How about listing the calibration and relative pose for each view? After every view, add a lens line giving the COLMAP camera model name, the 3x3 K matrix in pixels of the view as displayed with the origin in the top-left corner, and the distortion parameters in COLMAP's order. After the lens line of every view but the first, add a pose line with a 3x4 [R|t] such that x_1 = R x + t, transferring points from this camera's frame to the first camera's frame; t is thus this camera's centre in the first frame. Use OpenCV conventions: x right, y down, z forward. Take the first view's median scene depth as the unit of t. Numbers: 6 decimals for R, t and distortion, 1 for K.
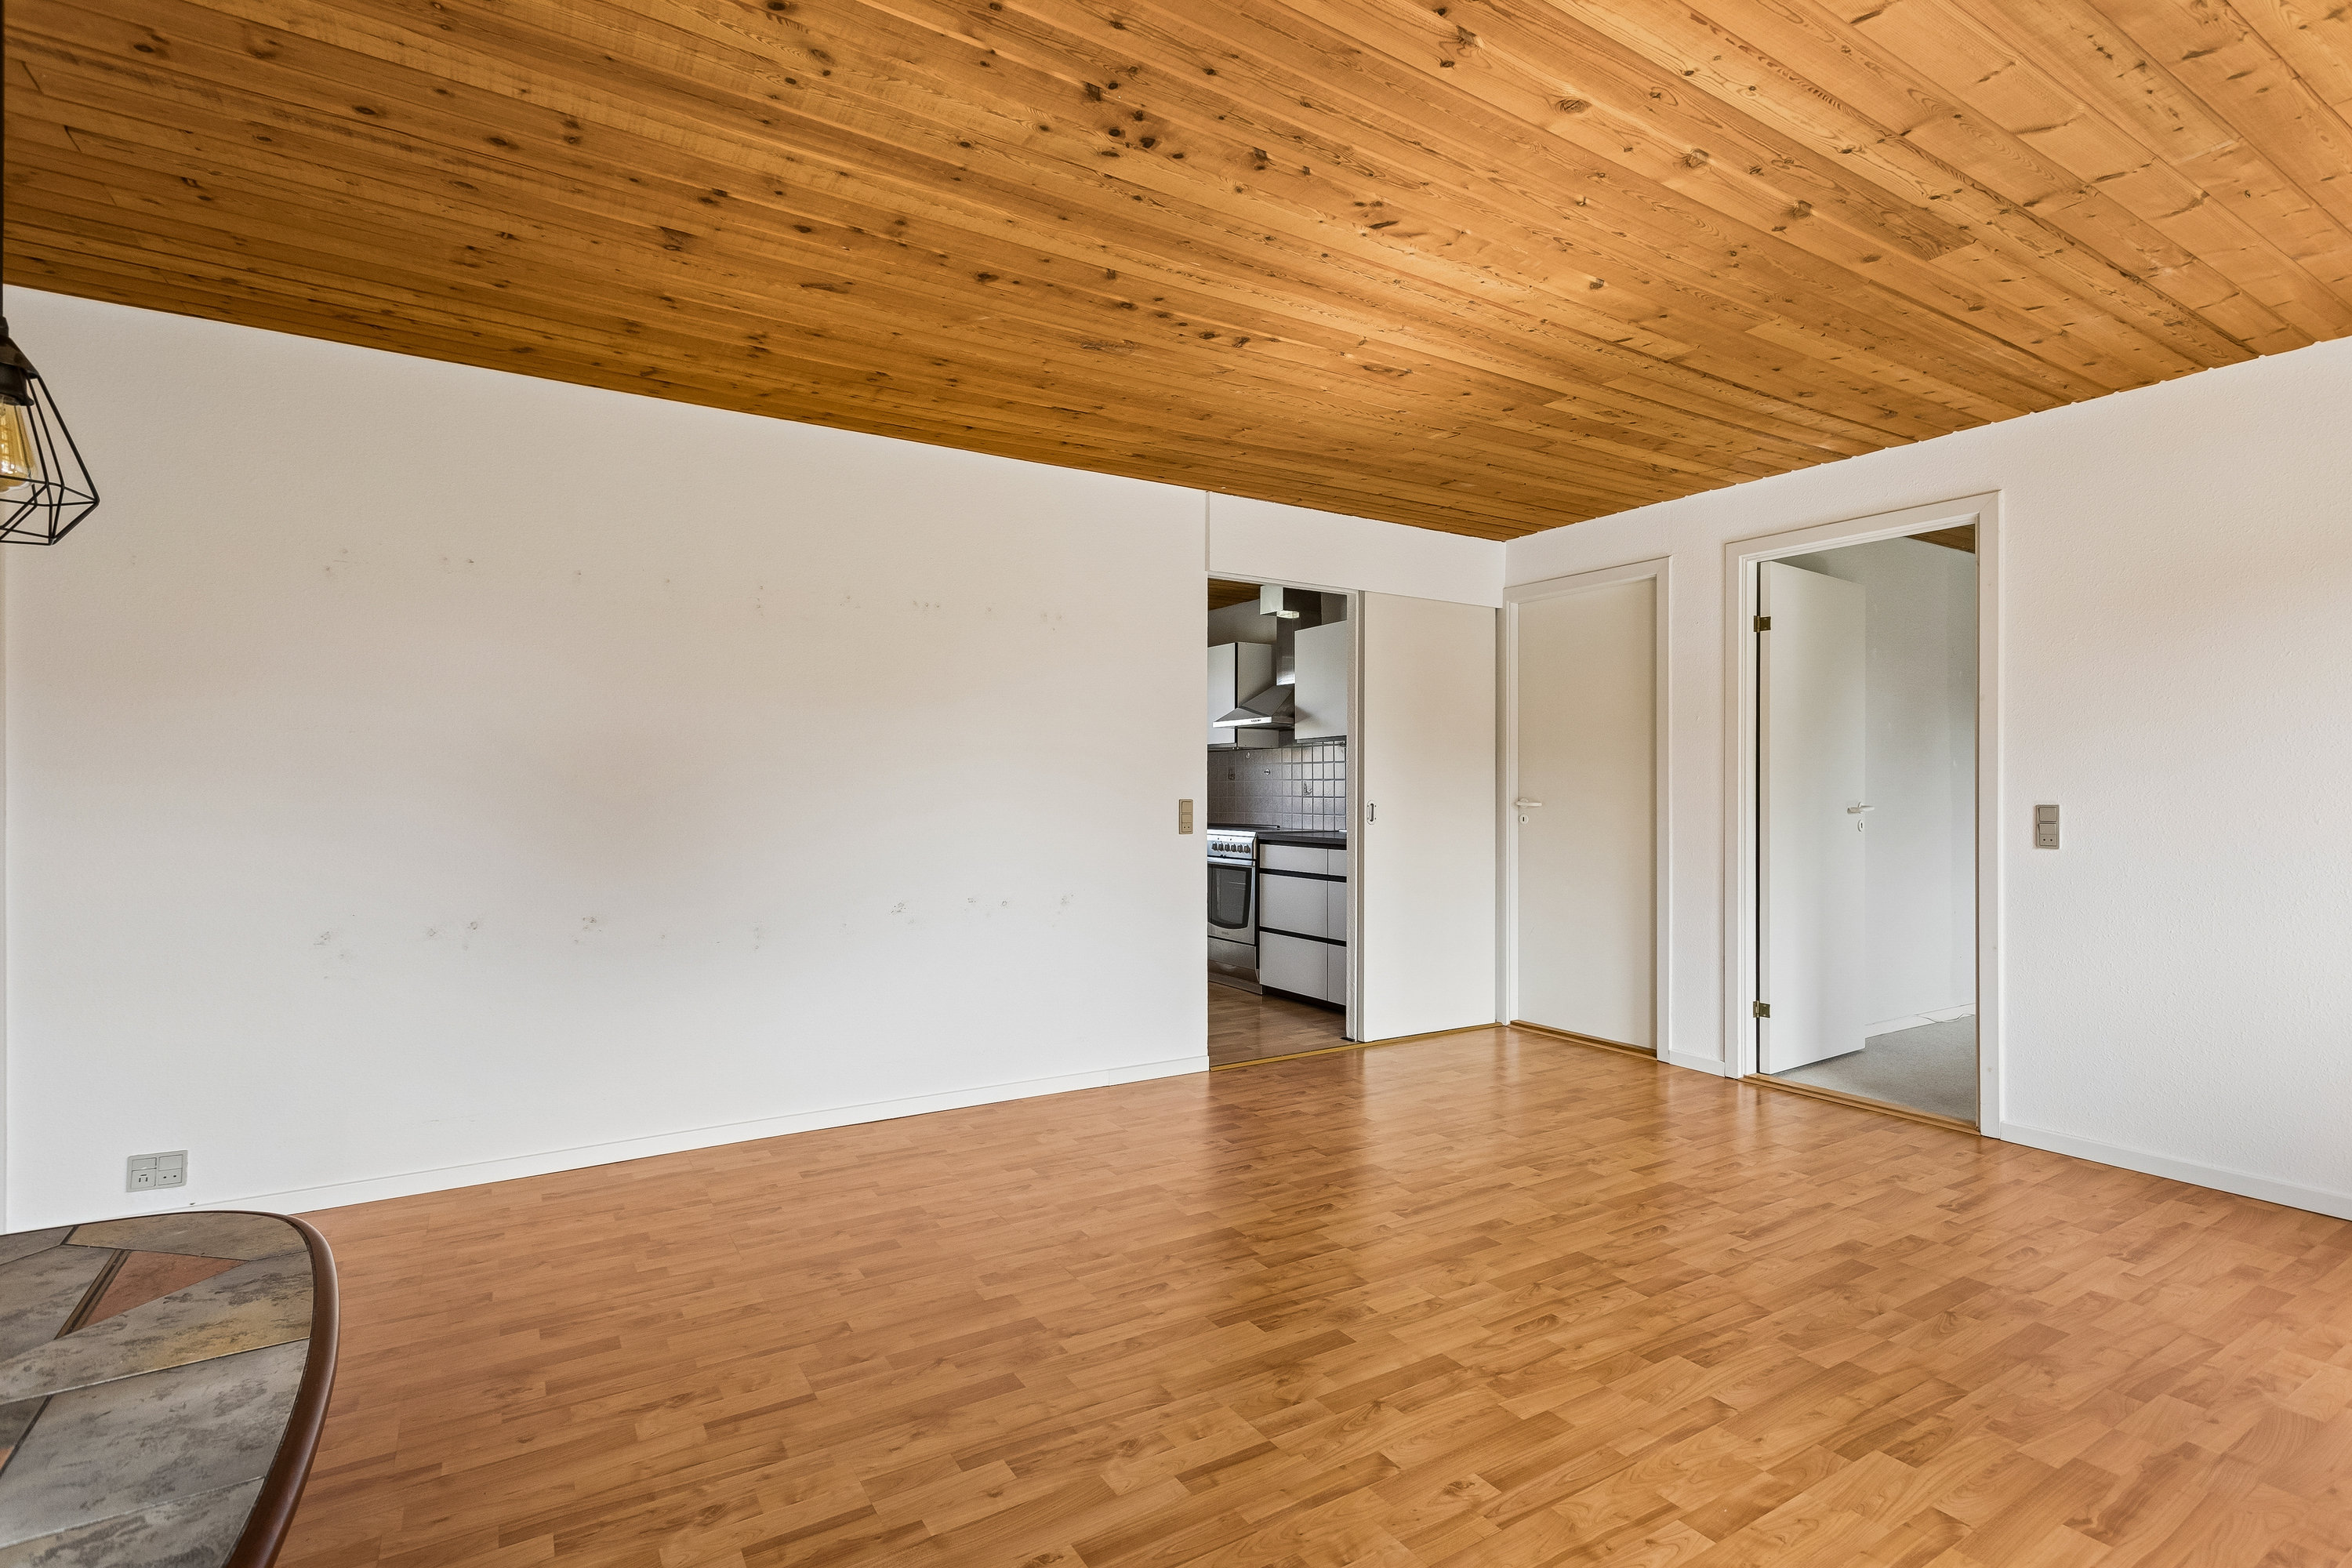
lens RADIAL K [[1112.3, 0, 1184.4], [0, 1112.3, 788.9], [0, 0, 1]] dist [-0.001711, 0.000456]
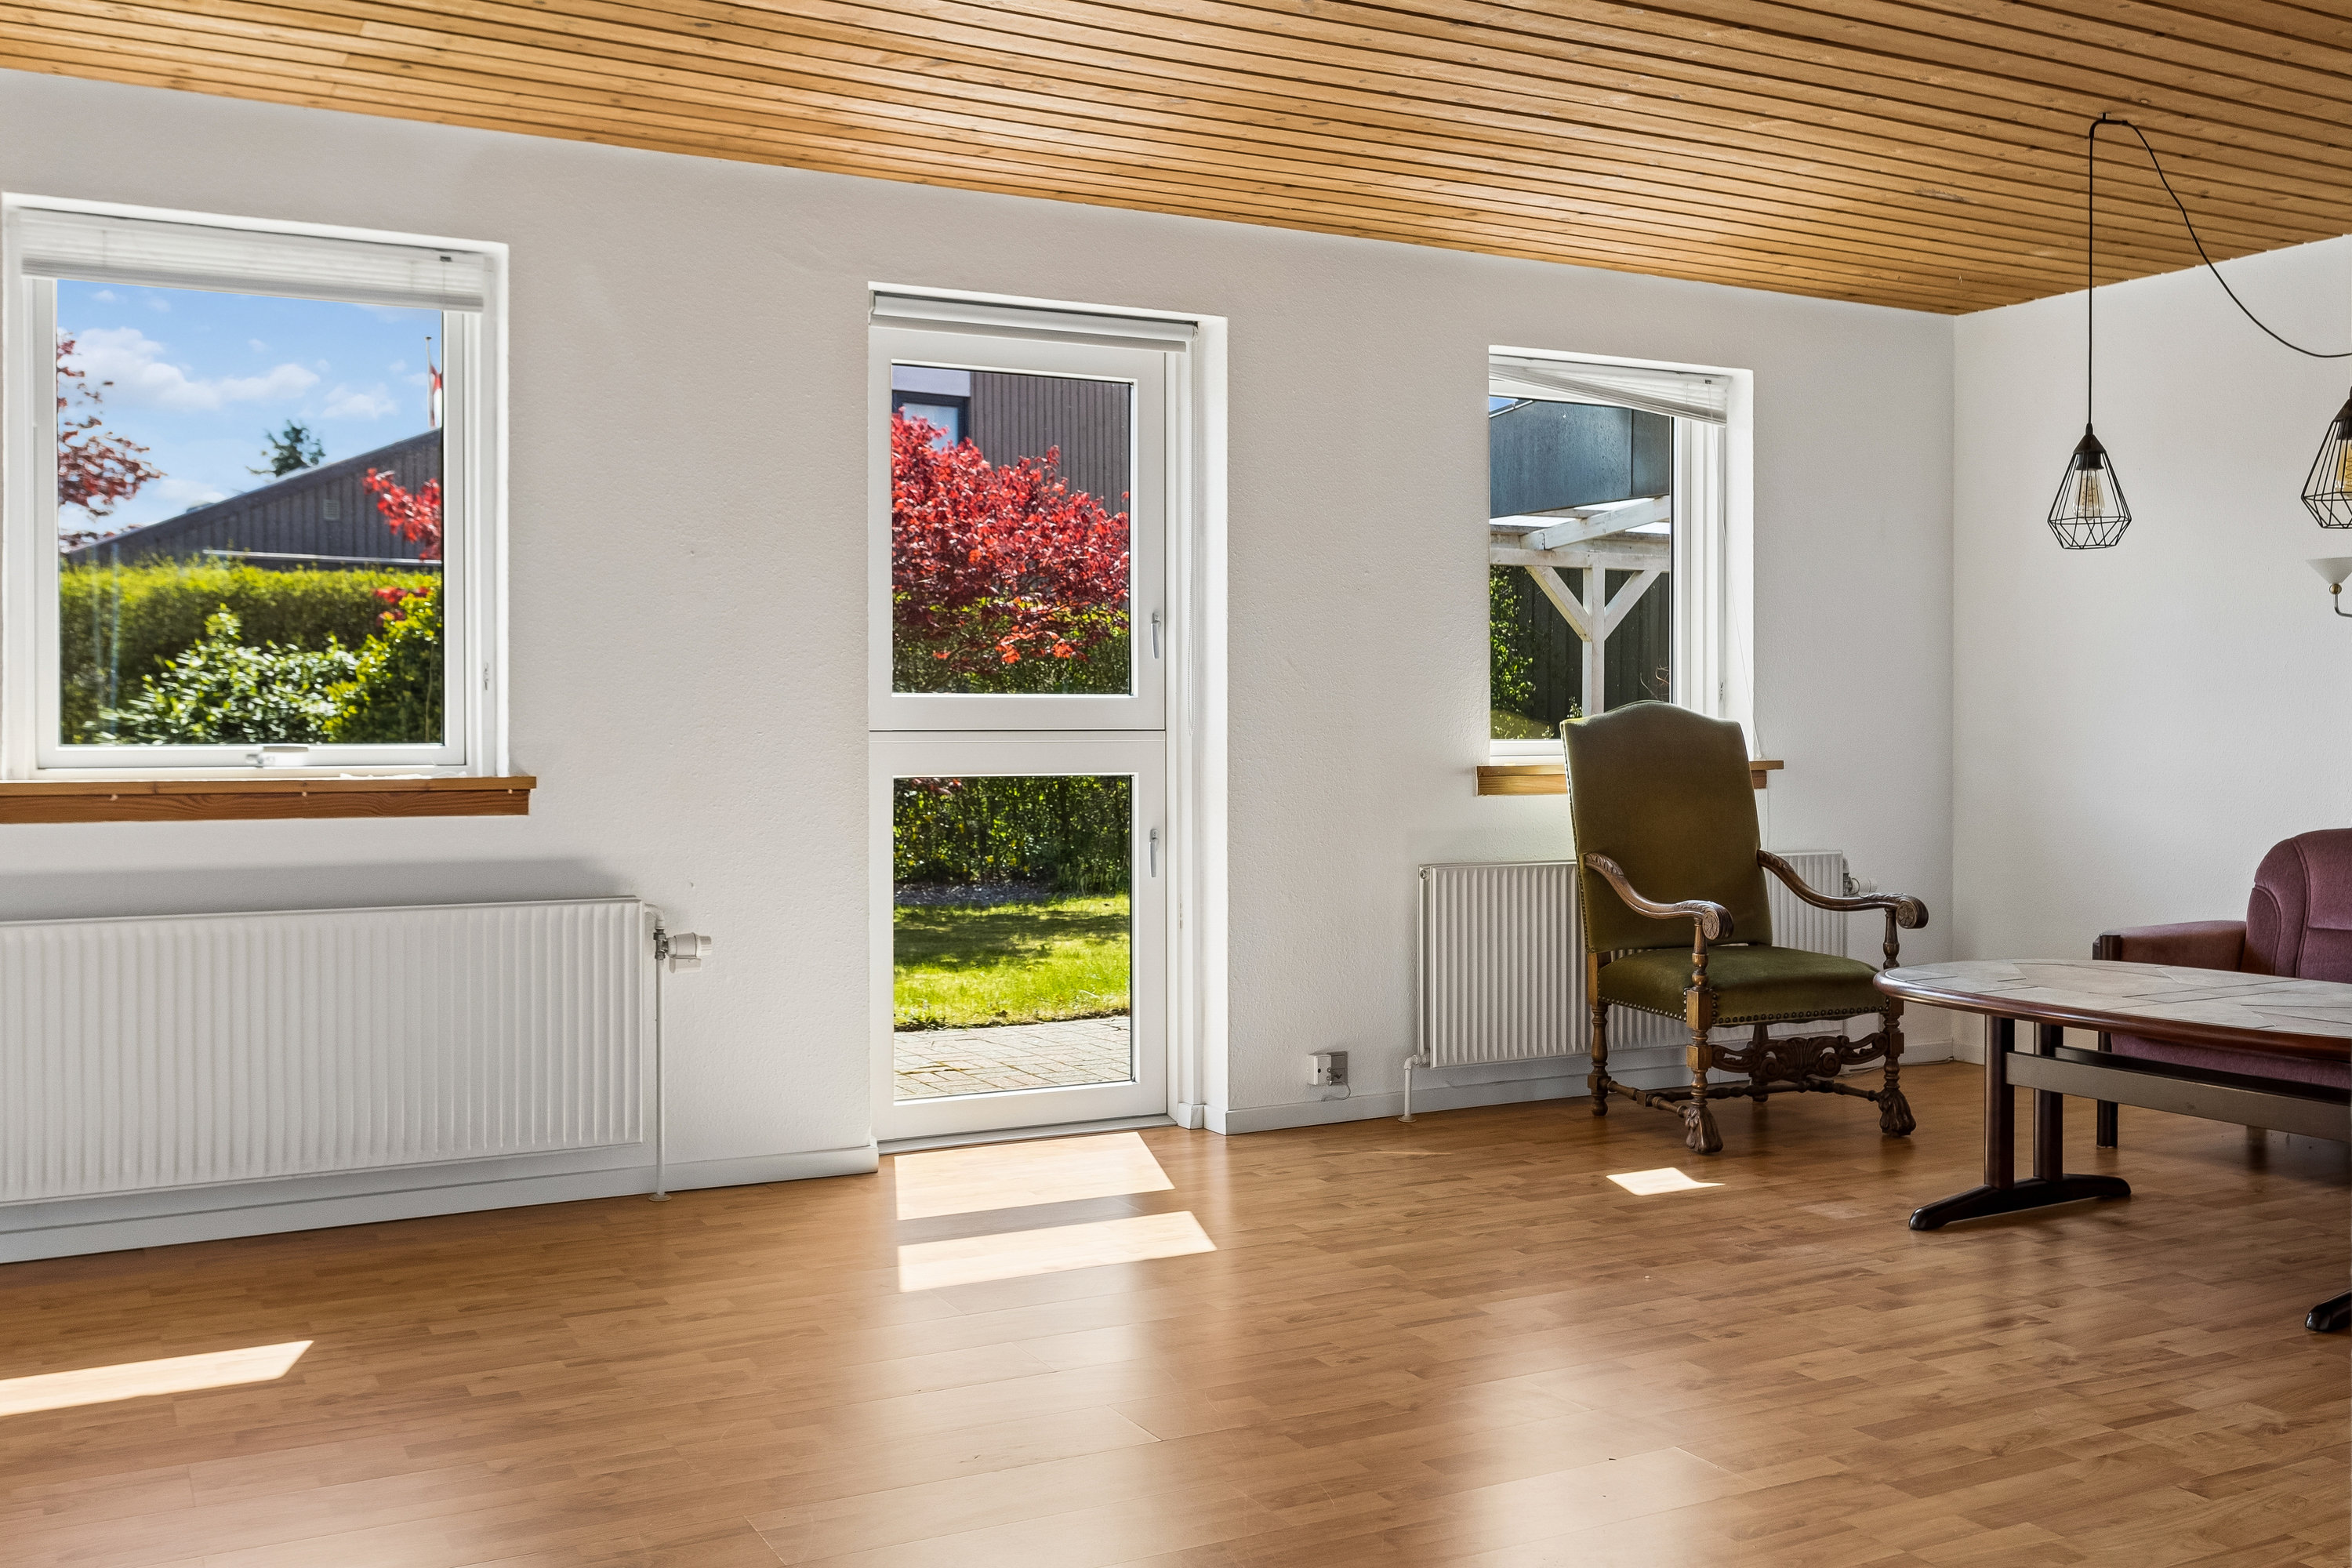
lens RADIAL K [[2239.3, 0, 1180.2], [0, 2239.3, 742.9], [0, 0, 1]] dist [0.001398, -0.010200]
pose [[-0.998916, -0.002431, 0.046496, 0.171884], [-0.002076, 0.999968, 0.007674, 0.022018], [-0.046513, 0.007569, -0.998889, 1.694548]]
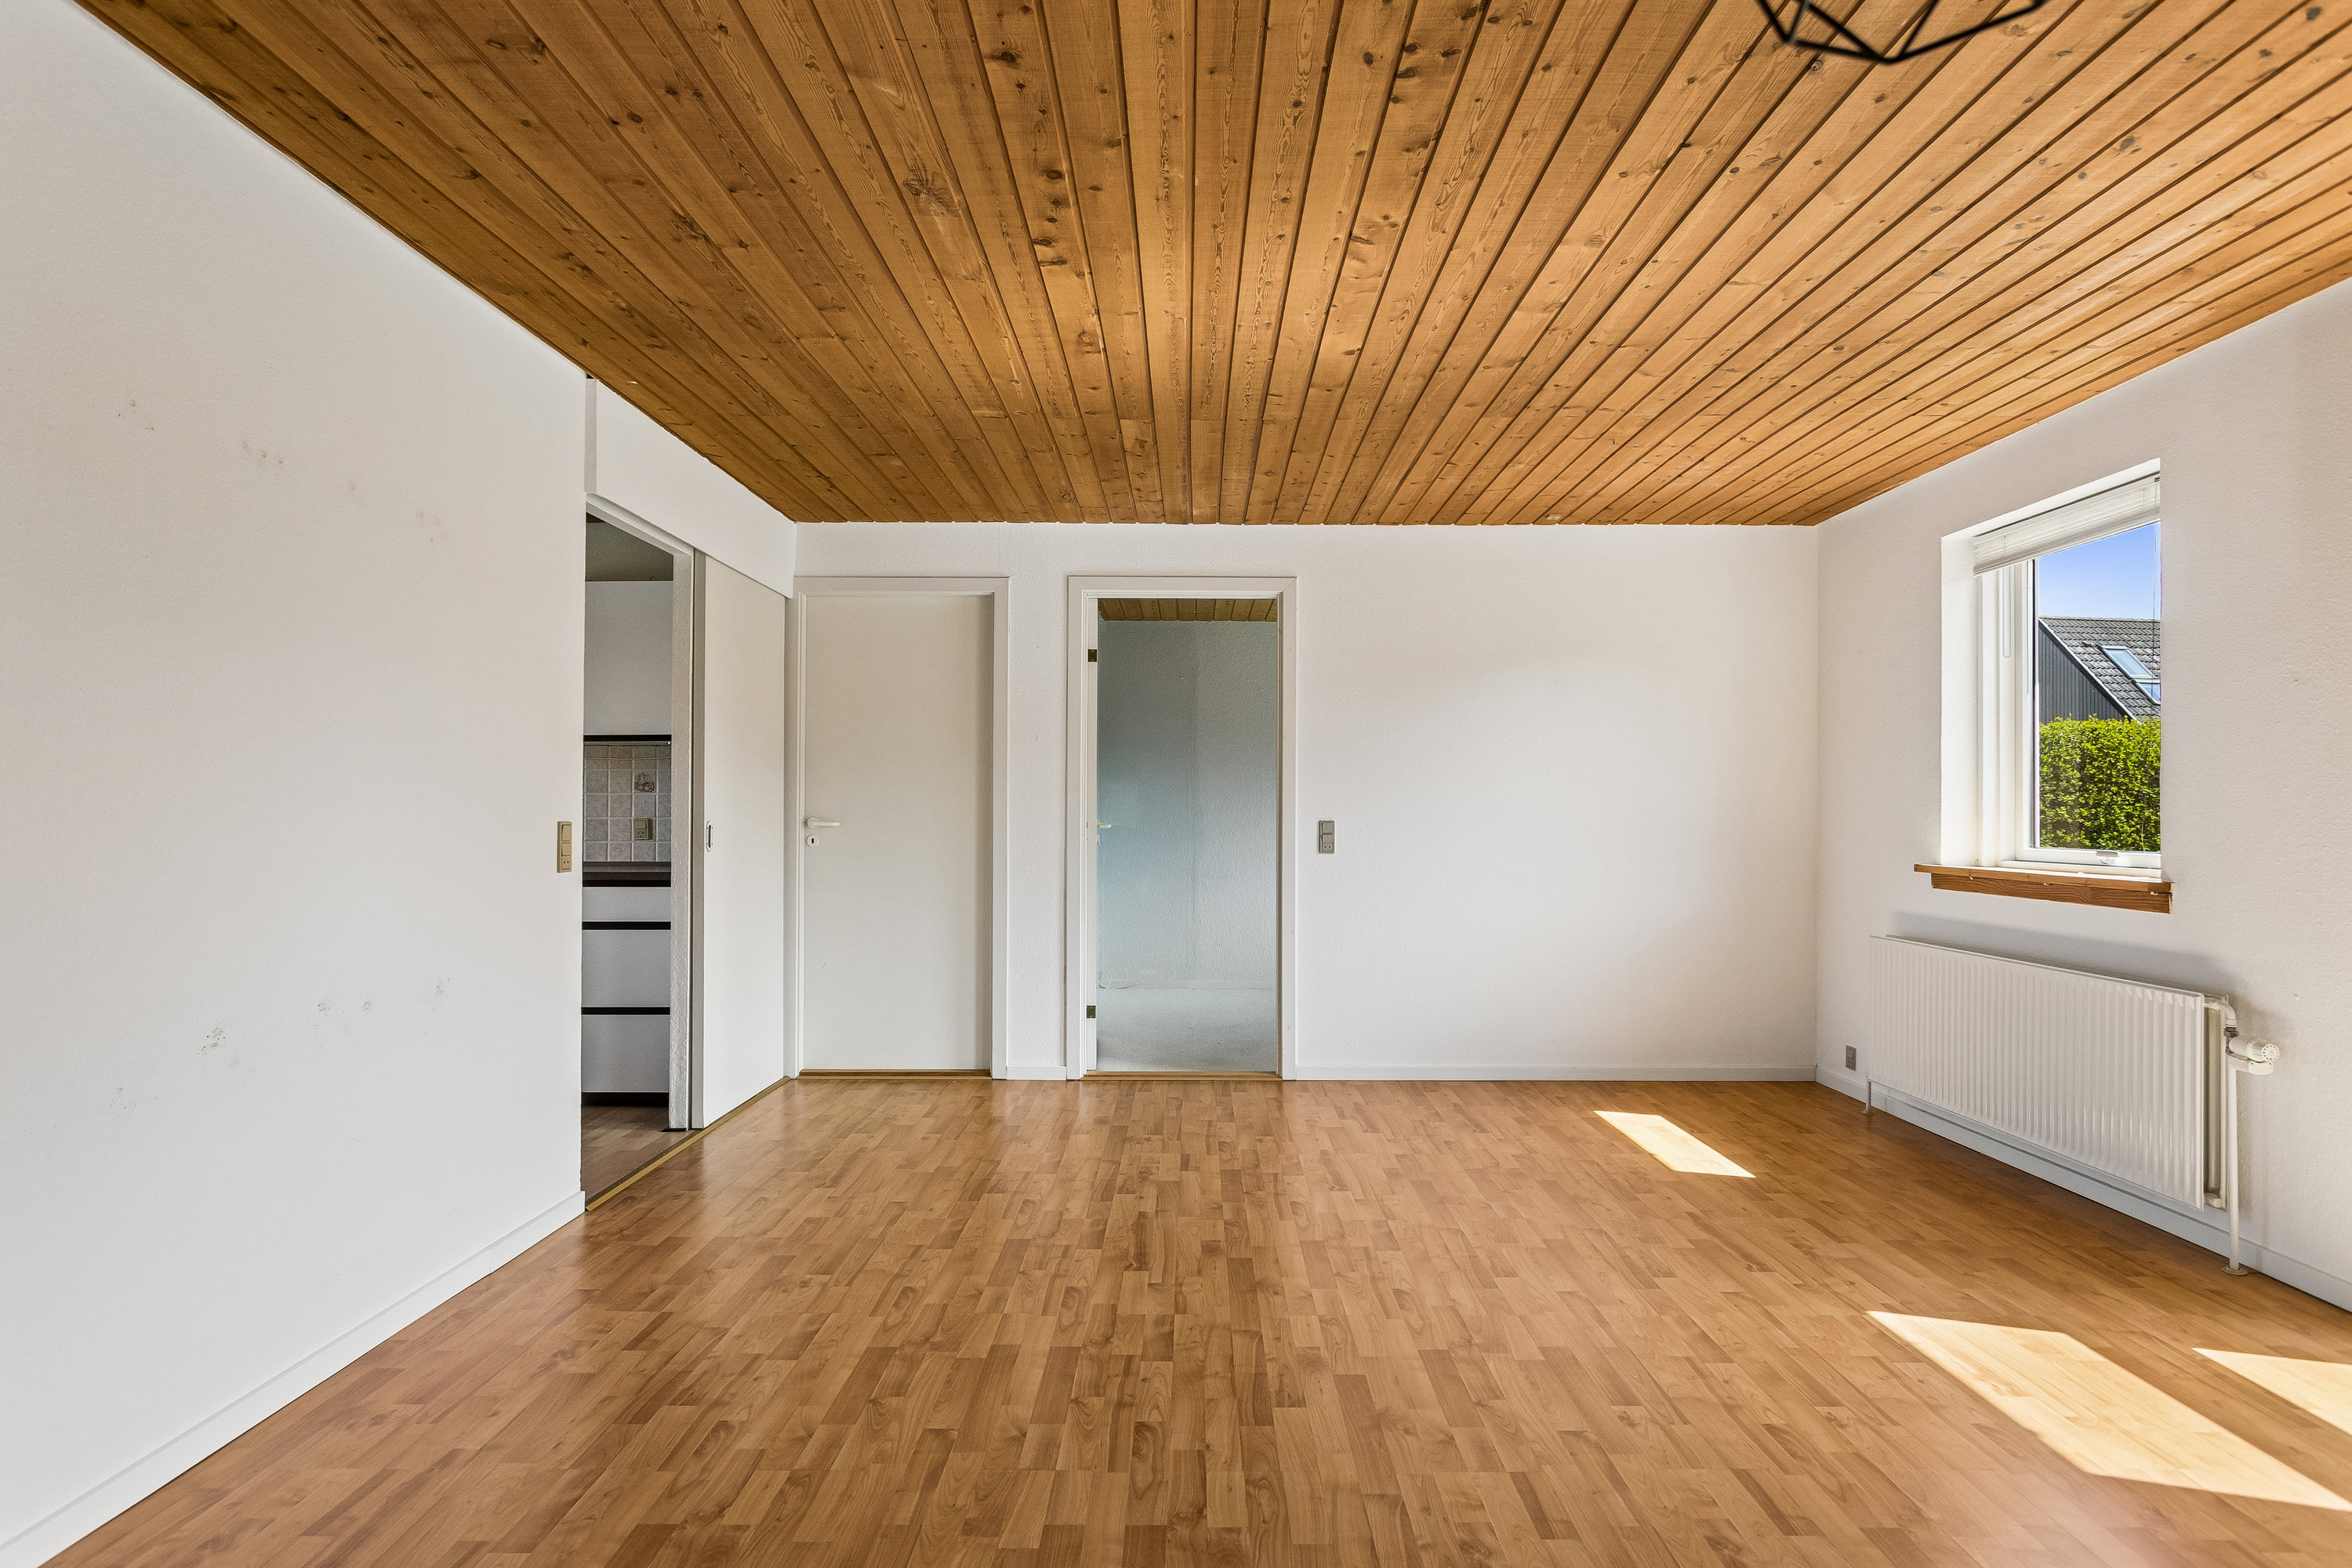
lens RADIAL K [[1210.5, 0, 1176.9], [0, 1210.5, 804.6], [0, 0, 1]] dist [-0.003438, 0.000295]
pose [[0.535848, 0.004585, 0.844302, -0.582733], [-0.004113, 0.999988, -0.002820, -0.000242], [-0.844304, -0.001962, 0.535860, 0.398779]]
